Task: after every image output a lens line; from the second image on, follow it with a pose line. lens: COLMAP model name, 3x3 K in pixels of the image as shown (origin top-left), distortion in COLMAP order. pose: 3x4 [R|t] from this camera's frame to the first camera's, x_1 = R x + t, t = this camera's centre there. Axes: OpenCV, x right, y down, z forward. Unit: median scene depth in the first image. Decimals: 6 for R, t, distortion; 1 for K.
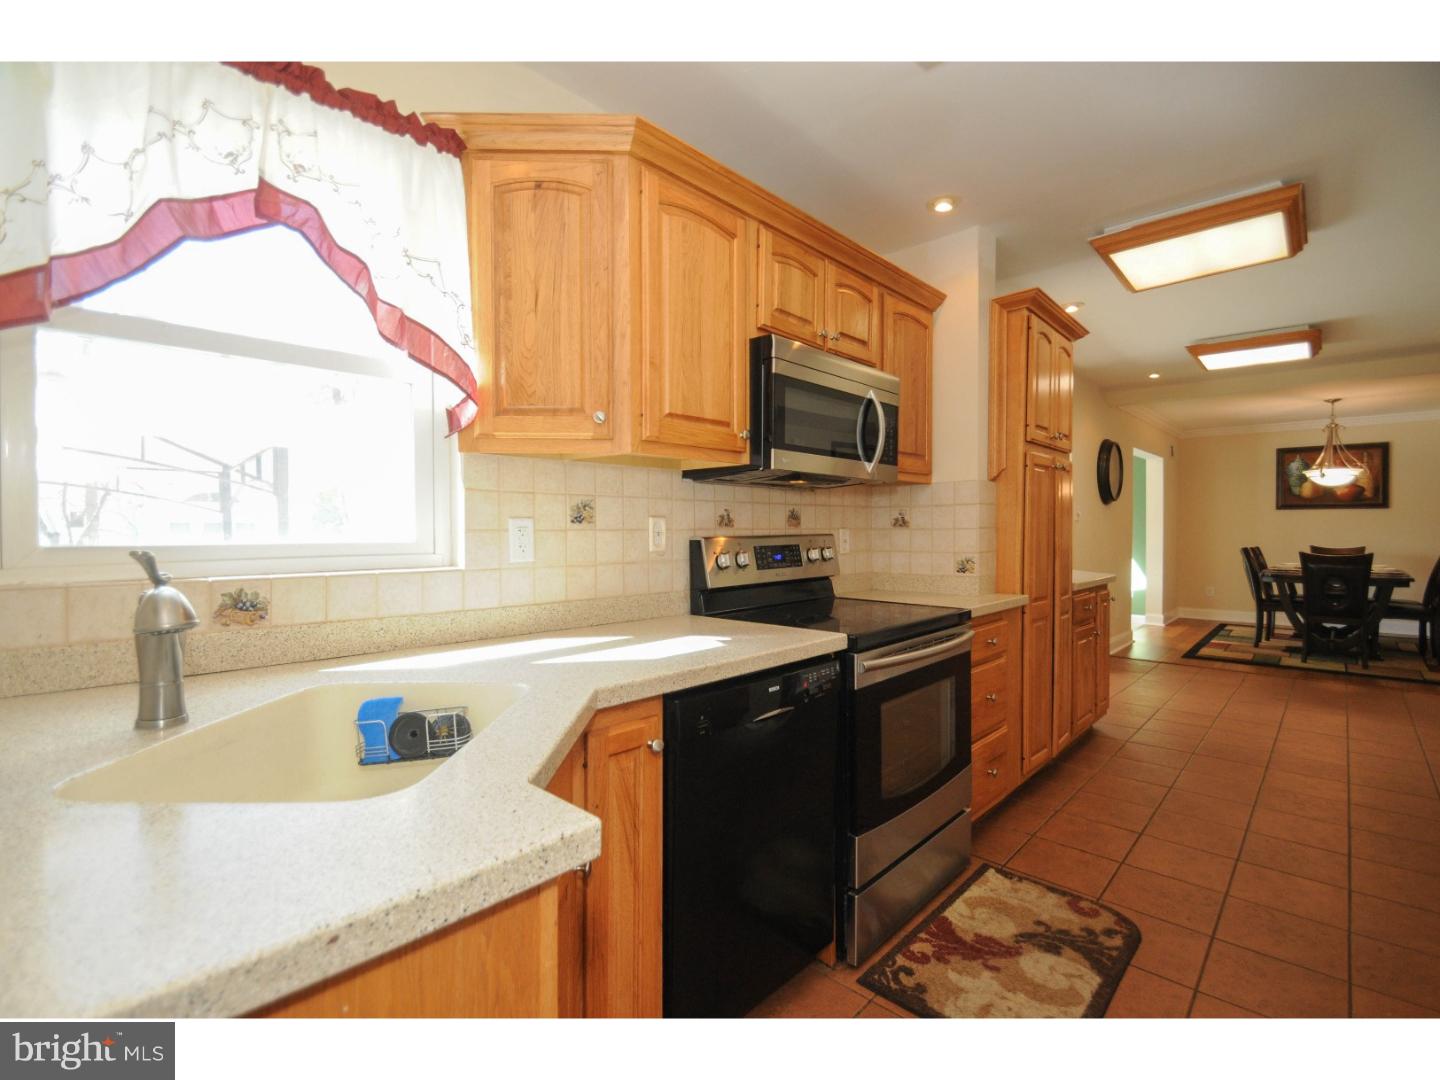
lens RADIAL K [[684.5, 0, 722.0], [0, 684.5, 535.2], [0, 0, 1]] dist [0.002776, 0.000014]
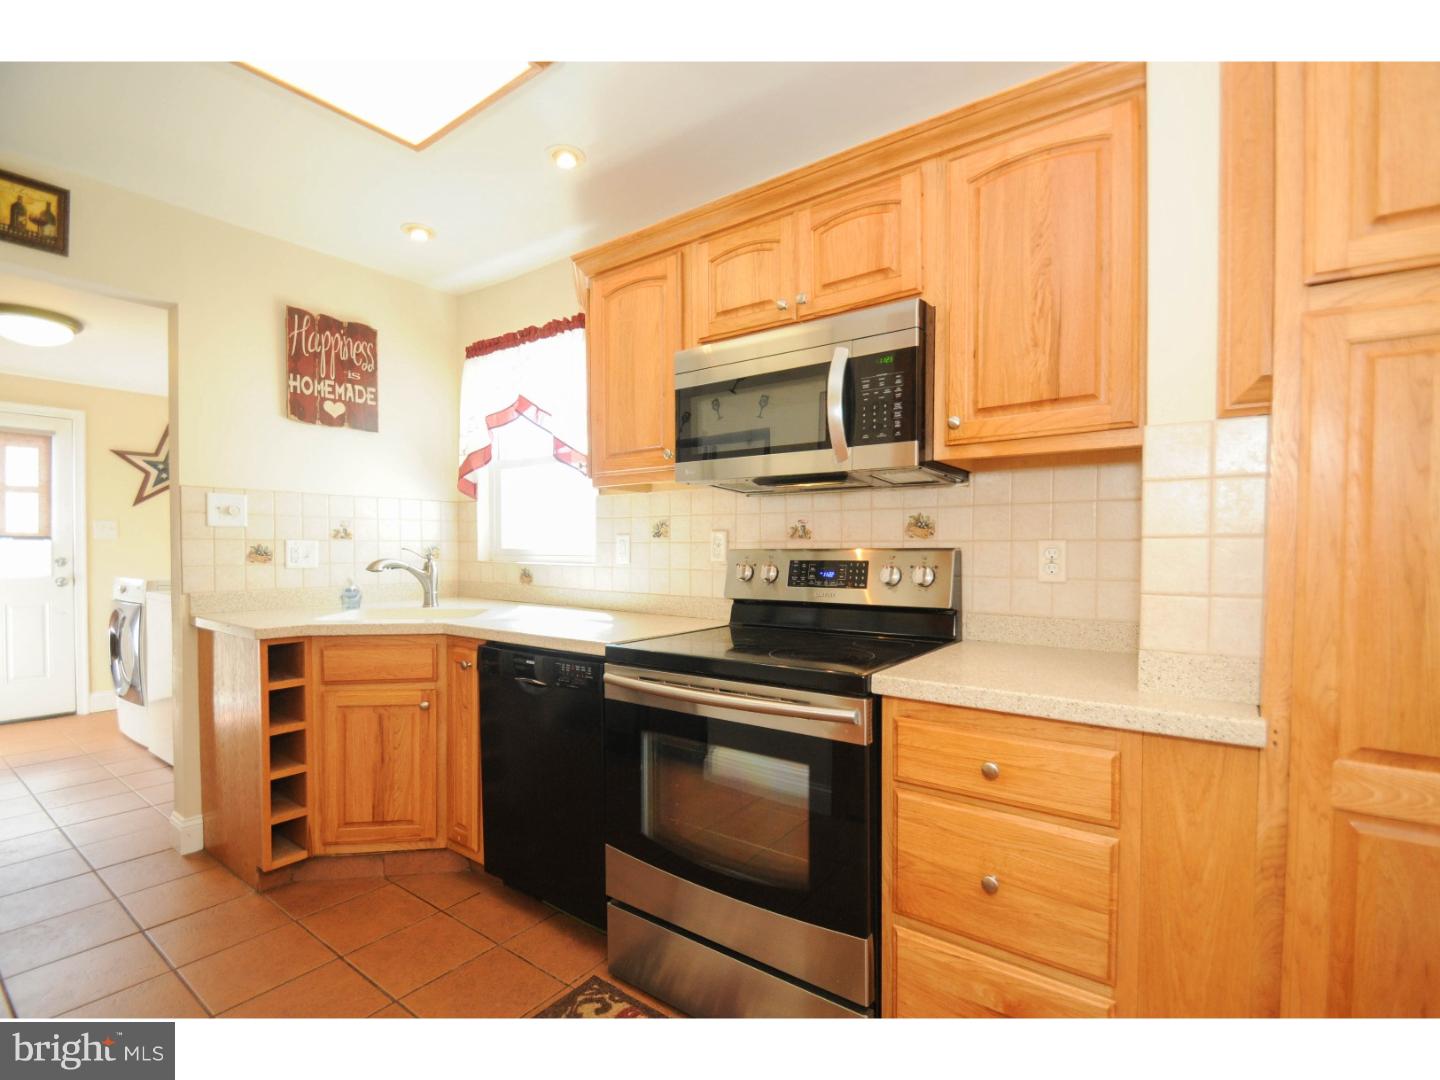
lens RADIAL K [[684.5, 0, 722.0], [0, 684.5, 547.2], [0, 0, 1]] dist [0.002776, 0.000014]
pose [[0.085127, 0.006120, -0.996351, 1.056775], [-0.009165, 0.999944, 0.005359, -0.005957], [0.996328, 0.008676, 0.085178, 0.933345]]
